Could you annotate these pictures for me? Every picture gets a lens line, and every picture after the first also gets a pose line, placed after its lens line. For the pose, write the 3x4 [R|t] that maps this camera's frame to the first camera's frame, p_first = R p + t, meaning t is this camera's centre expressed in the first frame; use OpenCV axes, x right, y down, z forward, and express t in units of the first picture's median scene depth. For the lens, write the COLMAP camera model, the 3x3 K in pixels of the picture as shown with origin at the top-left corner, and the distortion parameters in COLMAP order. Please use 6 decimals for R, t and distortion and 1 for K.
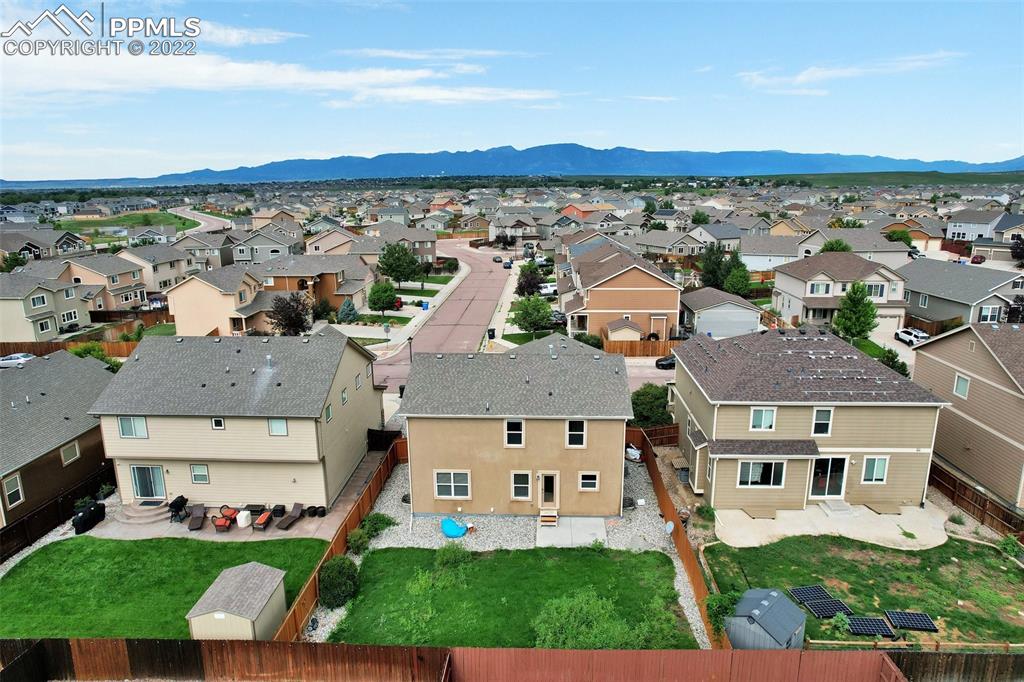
lens RADIAL K [[650.4, 0, 512.0], [0, 650.4, 341.0], [0, 0, 1]] dist [-0.072772, 0.063130]
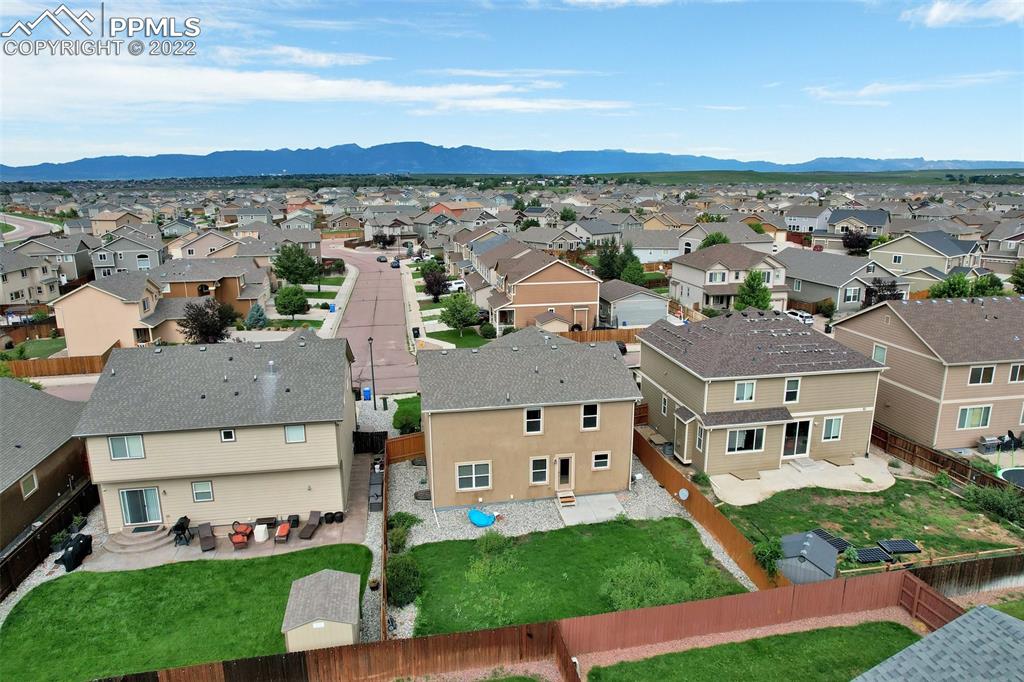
lens RADIAL K [[650.4, 0, 512.0], [0, 650.4, 341.0], [0, 0, 1]] dist [-0.072772, 0.063130]
pose [[0.974544, -0.050774, 0.218372, -0.244895], [0.050274, 0.998705, 0.007848, 0.003246], [-0.218488, 0.003330, 0.975834, -0.013764]]
